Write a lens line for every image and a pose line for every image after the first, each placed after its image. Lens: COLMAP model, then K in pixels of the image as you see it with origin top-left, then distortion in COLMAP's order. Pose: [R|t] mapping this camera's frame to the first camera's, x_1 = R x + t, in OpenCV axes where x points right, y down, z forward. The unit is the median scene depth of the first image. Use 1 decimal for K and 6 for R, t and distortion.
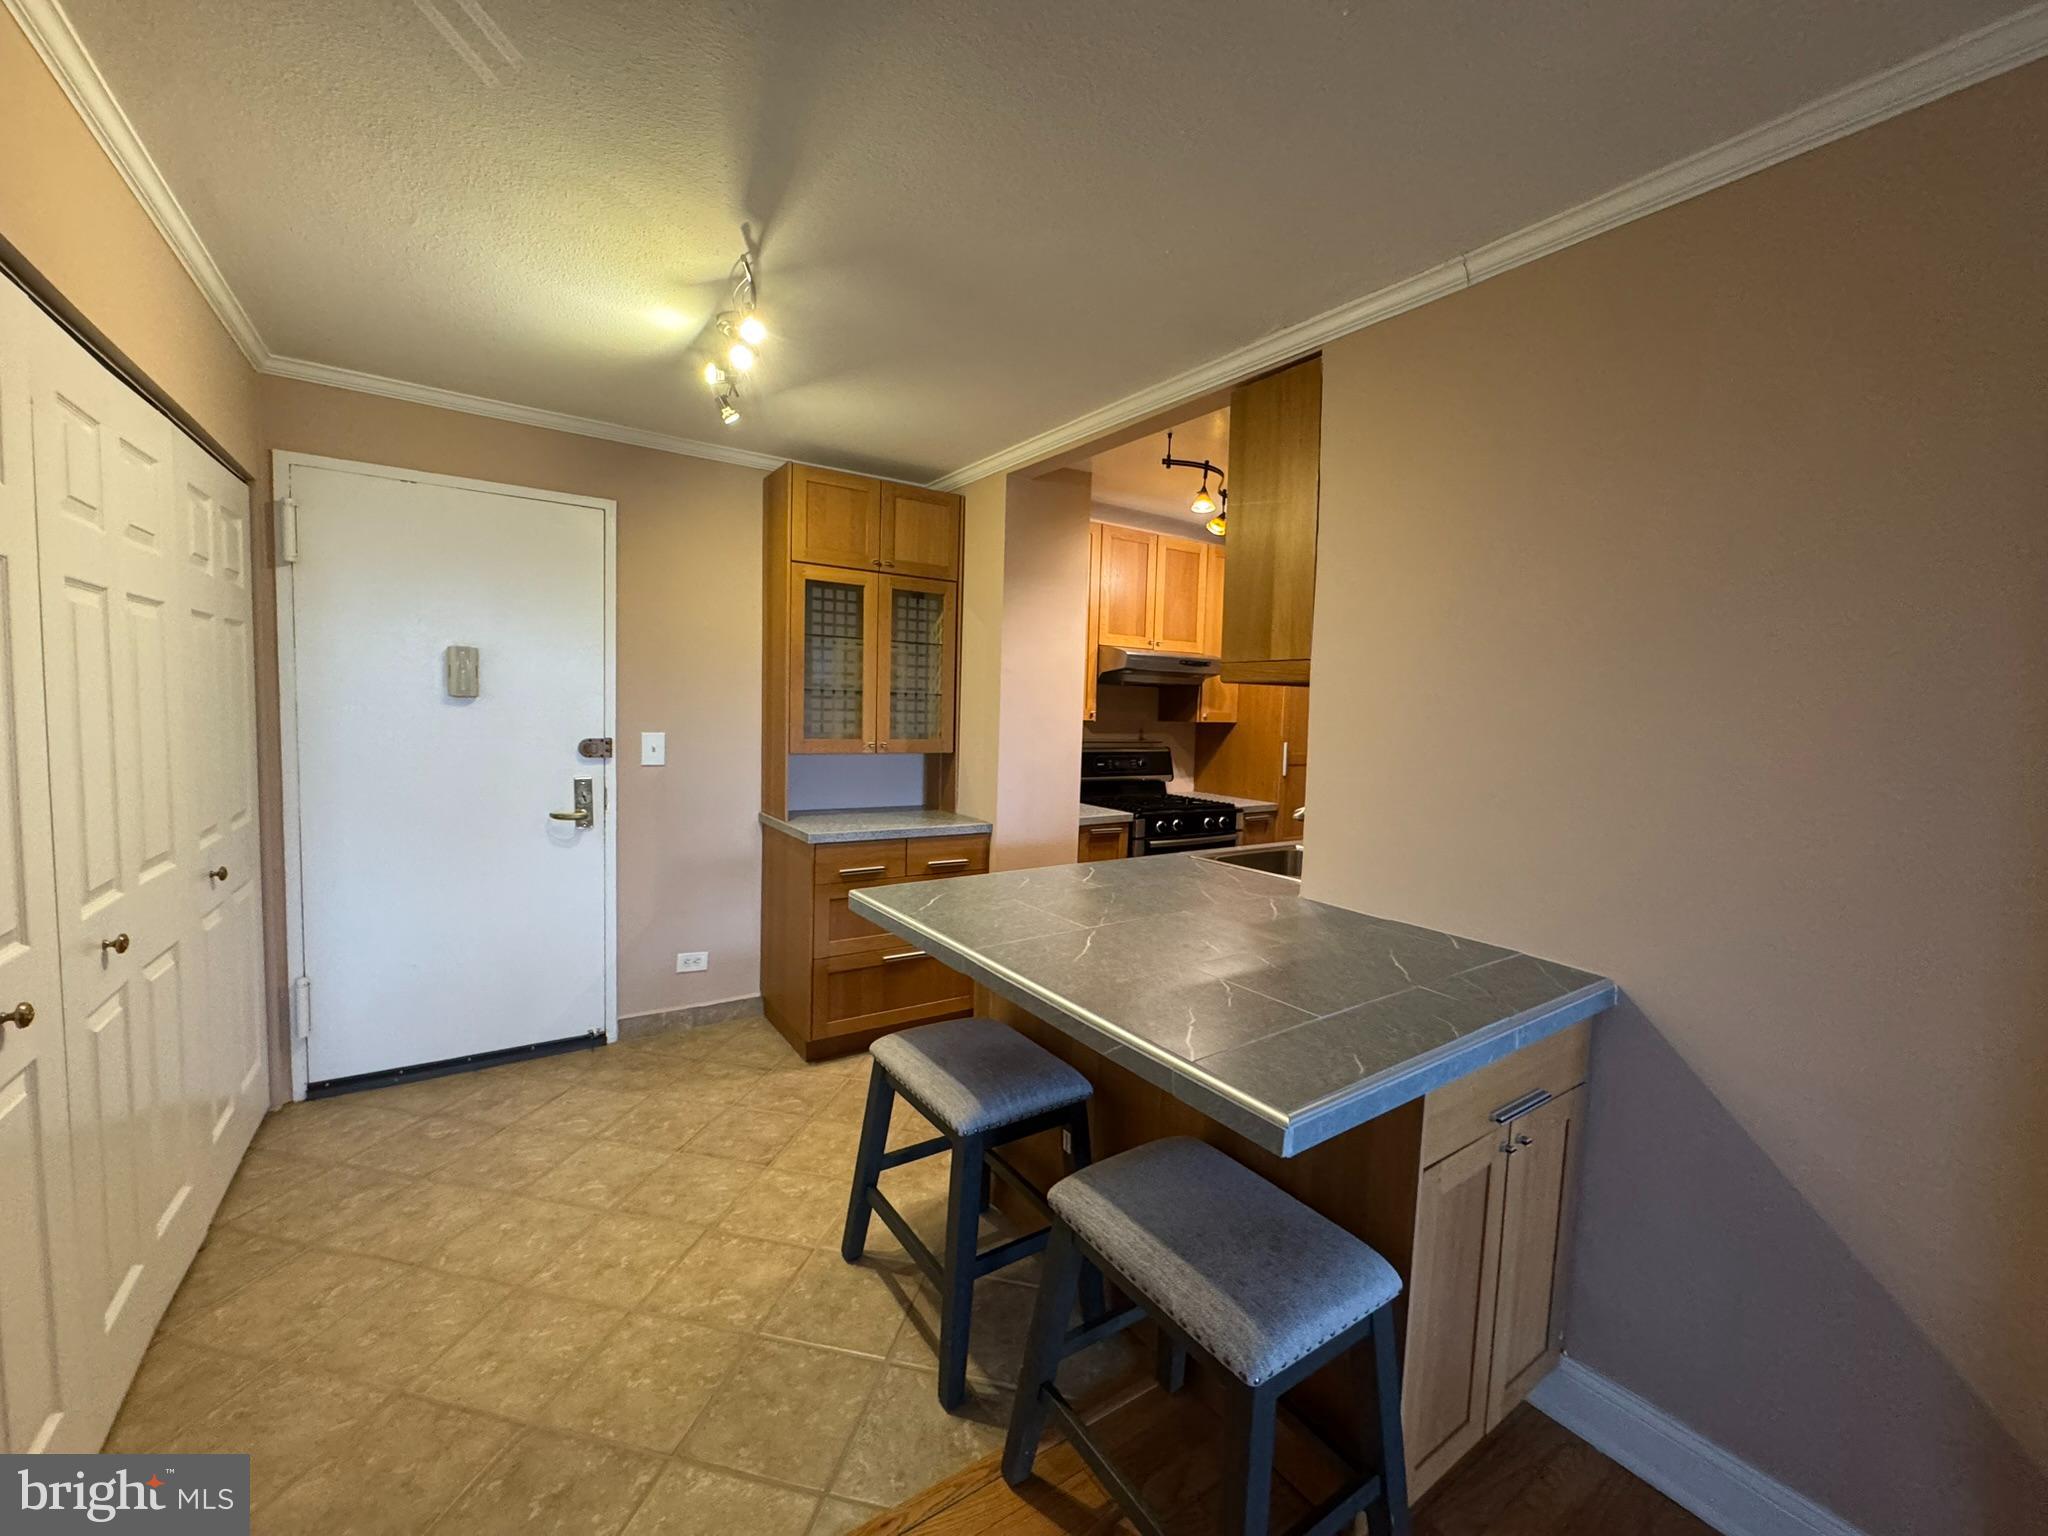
lens RADIAL K [[817.9, 0, 1027.2], [0, 817.9, 766.0], [0, 0, 1]] dist [-0.003563, 0.000436]
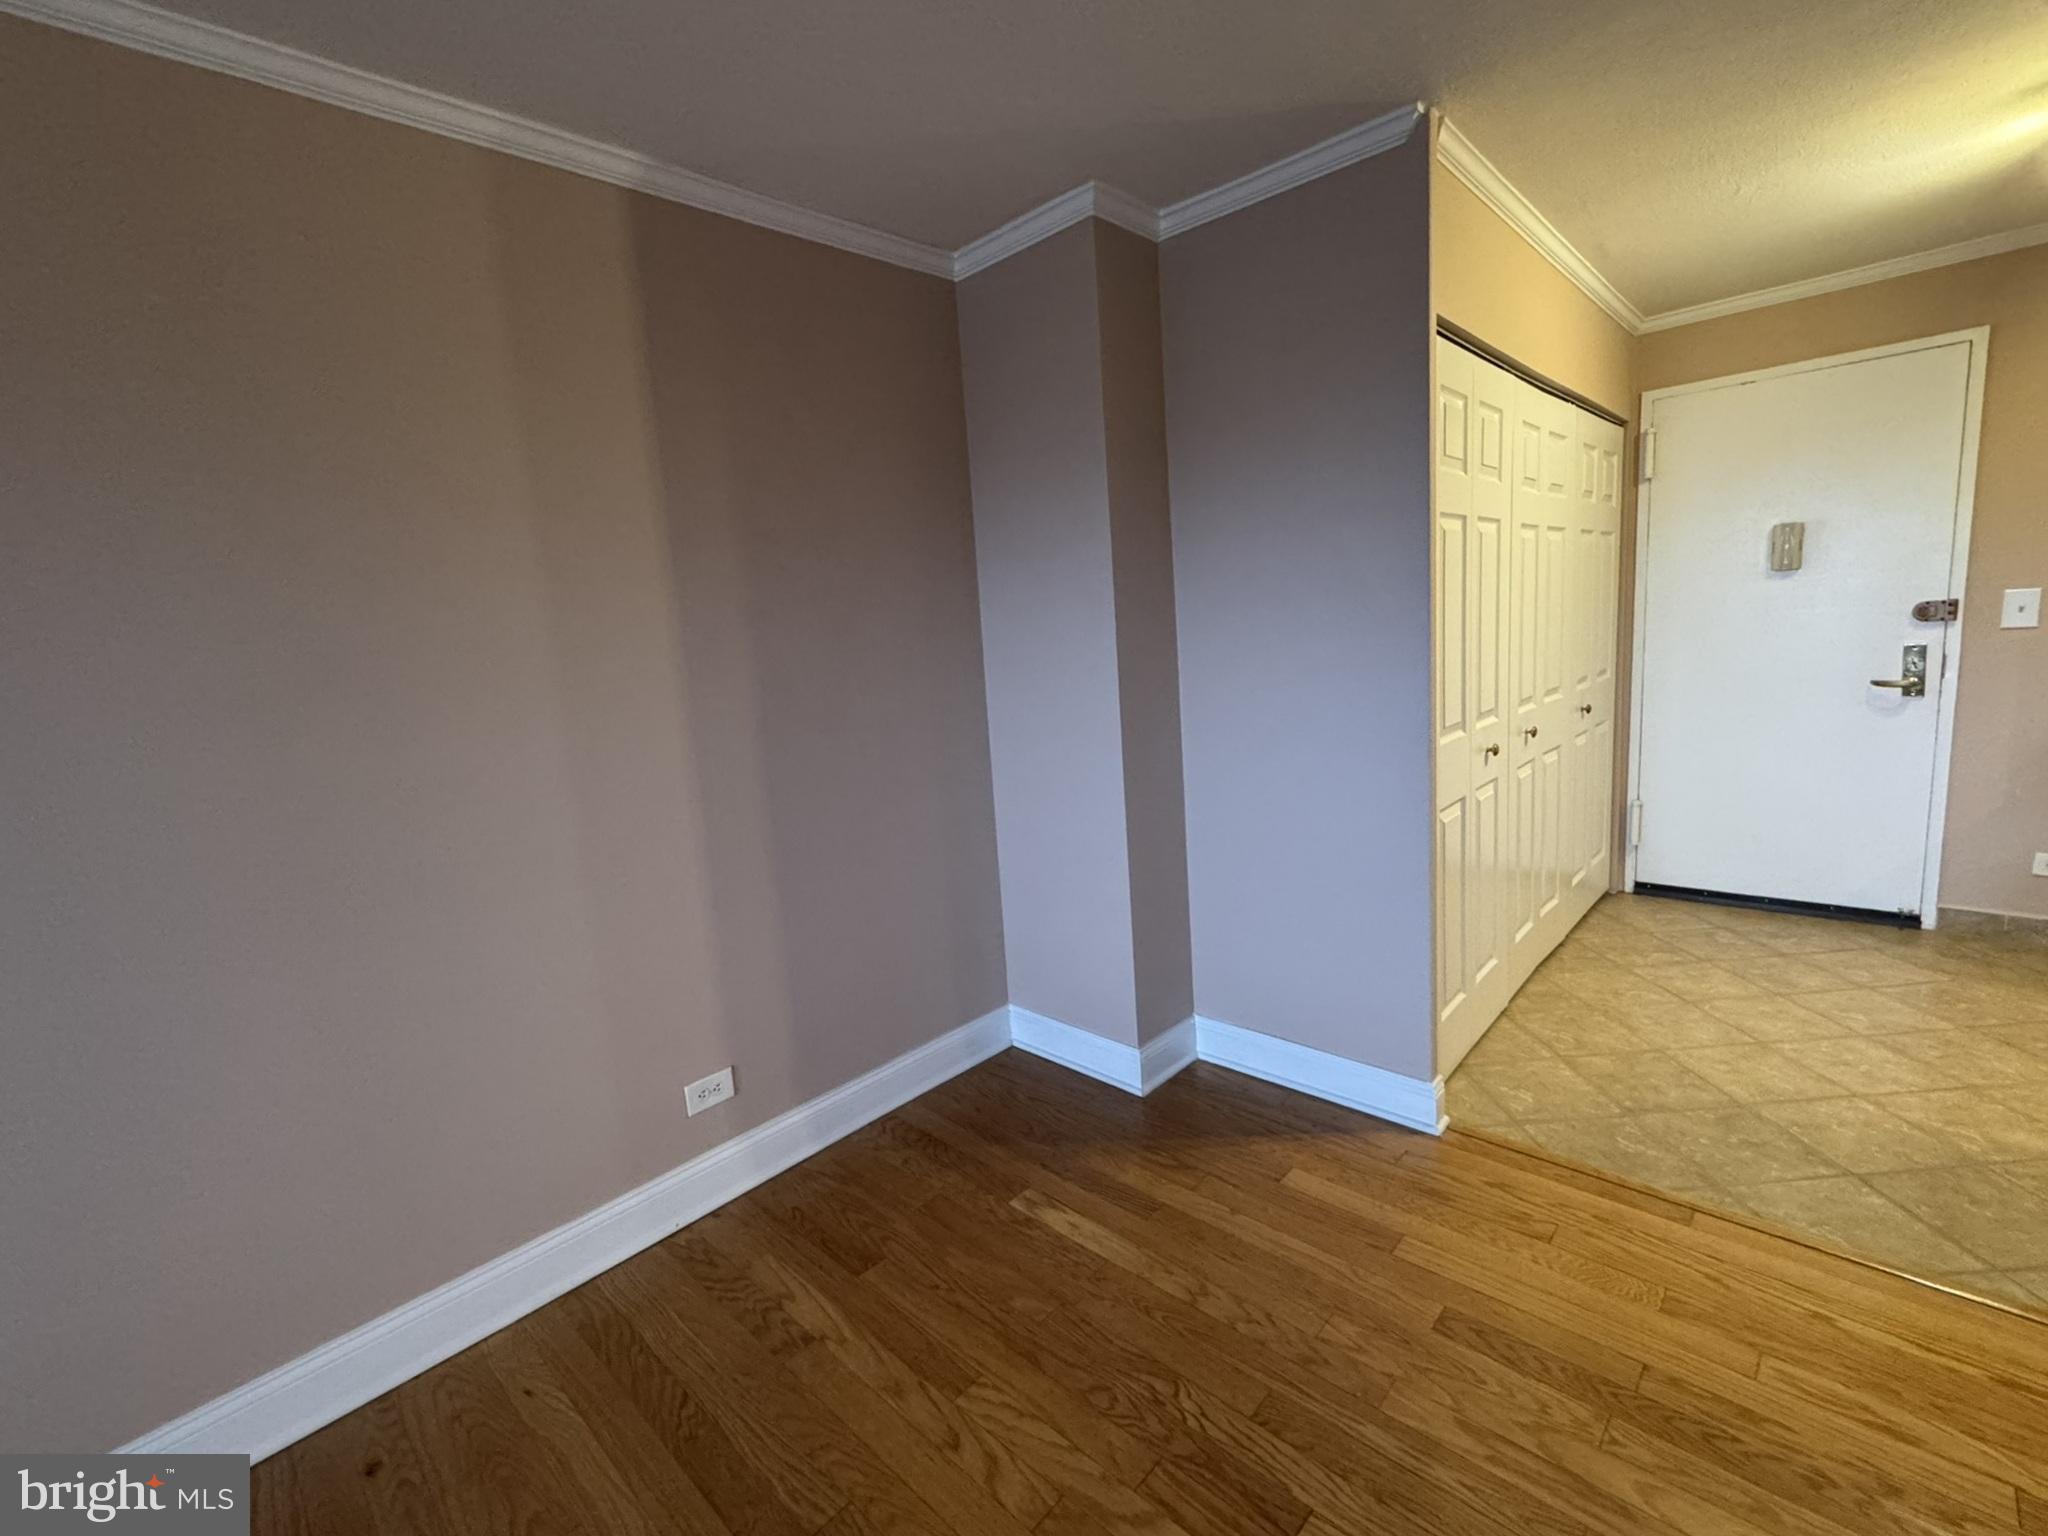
lens RADIAL K [[895.0, 0, 1014.5], [0, 895.0, 769.6], [0, 0, 1]] dist [-0.006265, 0.000510]
pose [[0.203529, 0.104416, -0.973485, 0.261134], [0.008039, 0.994085, 0.108307, 0.039174], [0.979036, -0.029870, 0.201486, -0.233828]]
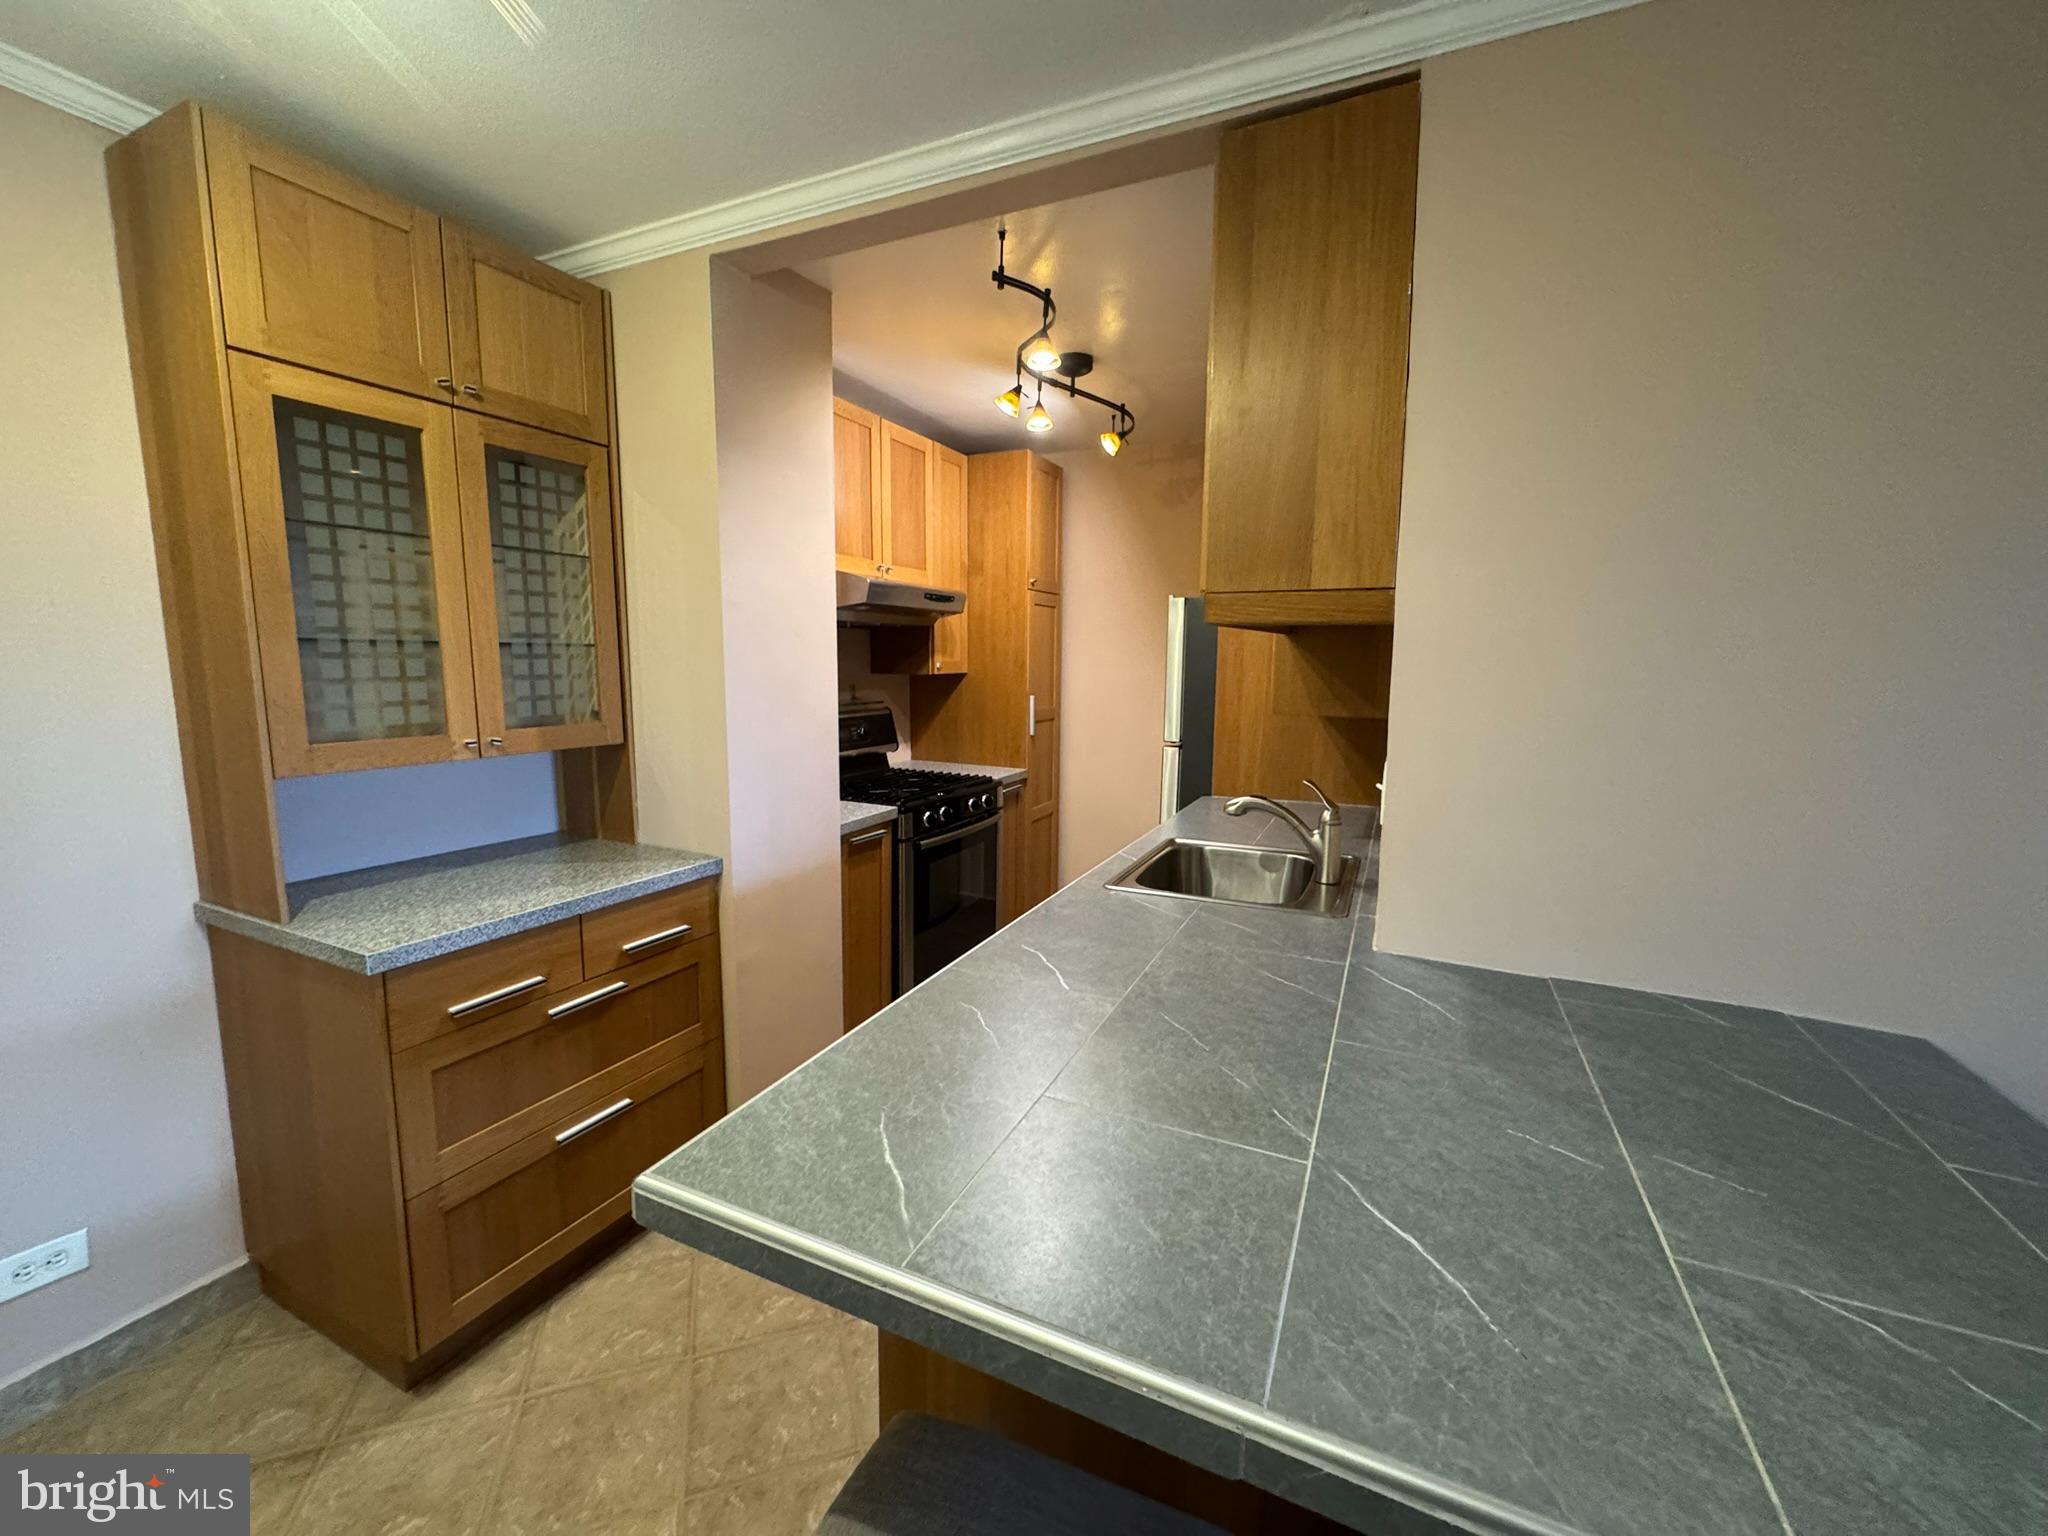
lens RADIAL K [[817.9, 0, 1024.4], [0, 817.9, 767.3], [0, 0, 1]] dist [-0.003563, 0.000436]
pose [[0.863040, -0.088401, 0.497340, -0.158513], [0.050937, 0.994779, 0.088429, -0.042816], [-0.502560, -0.050985, 0.863037, 0.399715]]
